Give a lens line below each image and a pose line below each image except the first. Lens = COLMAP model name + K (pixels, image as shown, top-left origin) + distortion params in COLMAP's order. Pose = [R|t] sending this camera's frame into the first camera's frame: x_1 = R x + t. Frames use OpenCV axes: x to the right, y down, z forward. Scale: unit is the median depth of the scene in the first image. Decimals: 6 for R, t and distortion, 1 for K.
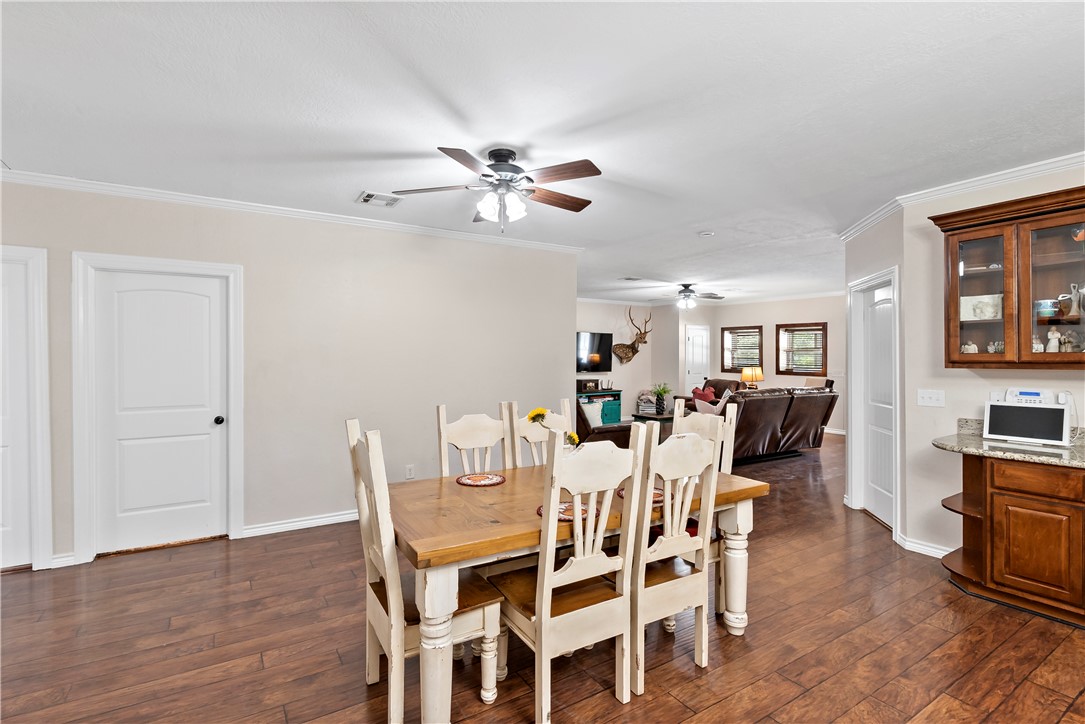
lens RADIAL K [[506.0, 0, 536.7], [0, 506.0, 360.8], [0, 0, 1]] dist [-0.001191, -0.000926]
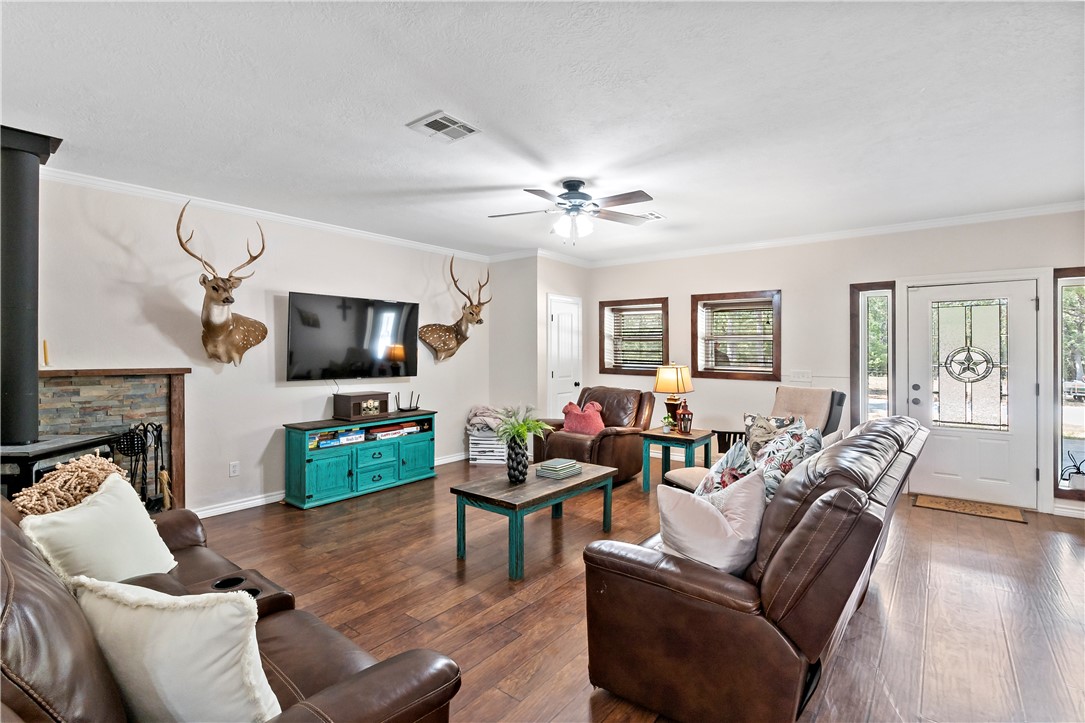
lens RADIAL K [[506.0, 0, 538.1], [0, 506.0, 356.1], [0, 0, 1]] dist [-0.001191, -0.000926]
pose [[0.941904, -0.000776, 0.335880, 0.089088], [0.002052, 0.999992, -0.003445, 0.003015], [-0.335875, 0.003934, 0.941899, 0.458065]]
